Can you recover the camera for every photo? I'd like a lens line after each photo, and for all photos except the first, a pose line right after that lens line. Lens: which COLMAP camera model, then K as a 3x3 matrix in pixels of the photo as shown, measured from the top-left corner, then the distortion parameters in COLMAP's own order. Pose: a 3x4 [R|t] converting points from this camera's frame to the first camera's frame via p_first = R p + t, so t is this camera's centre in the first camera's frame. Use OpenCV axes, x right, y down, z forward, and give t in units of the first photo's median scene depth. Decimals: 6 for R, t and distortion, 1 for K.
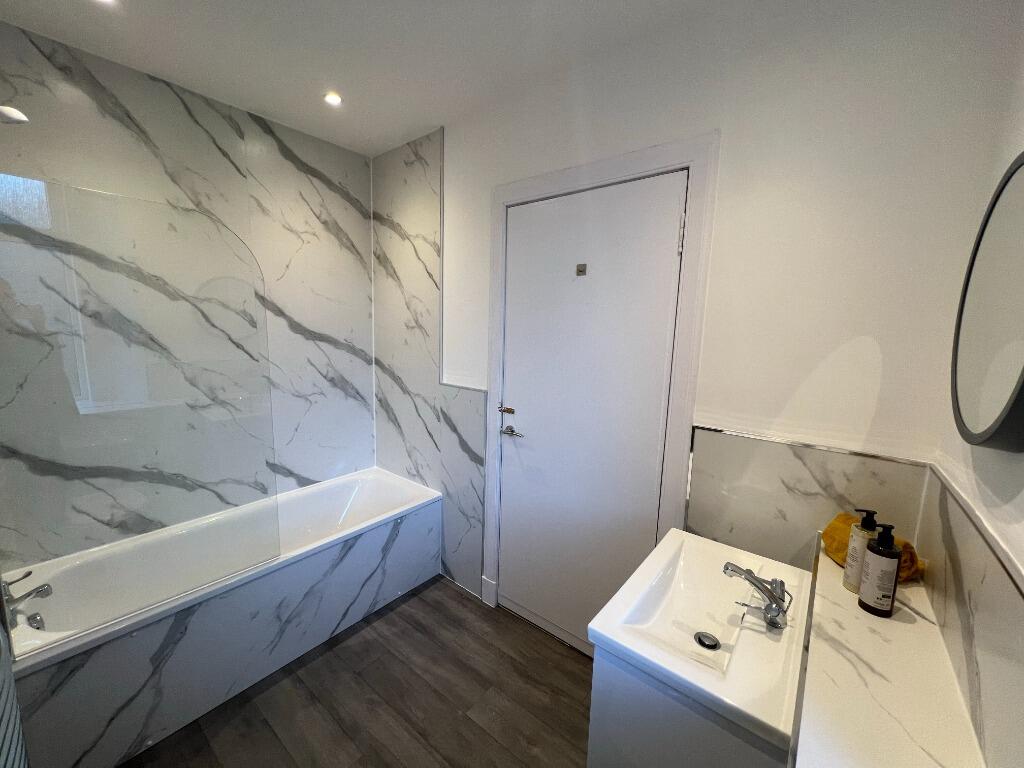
lens RADIAL K [[407.6, 0, 510.1], [0, 407.6, 382.9], [0, 0, 1]] dist [-0.001460, 0.000384]
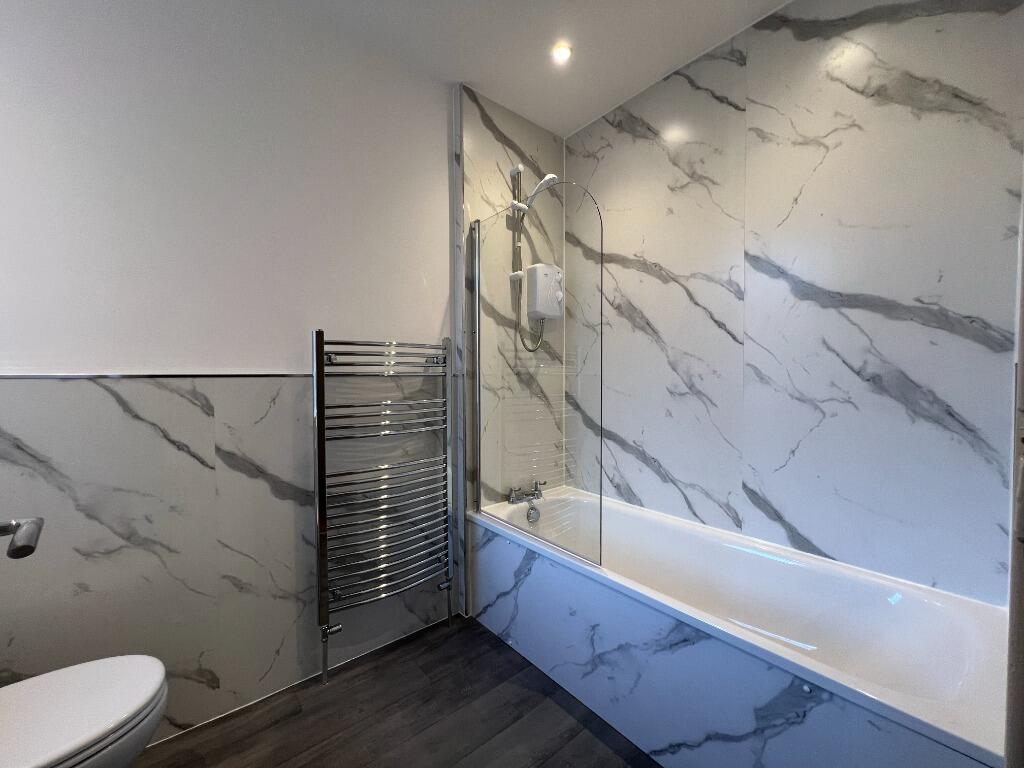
lens RADIAL K [[407.6, 0, 507.2], [0, 407.6, 382.0], [0, 0, 1]] dist [-0.001460, 0.000384]
pose [[-0.200634, -0.002693, -0.979663, 0.208632], [-0.140369, 0.989757, 0.026026, 0.059058], [0.969558, 0.142737, -0.198957, 0.762397]]
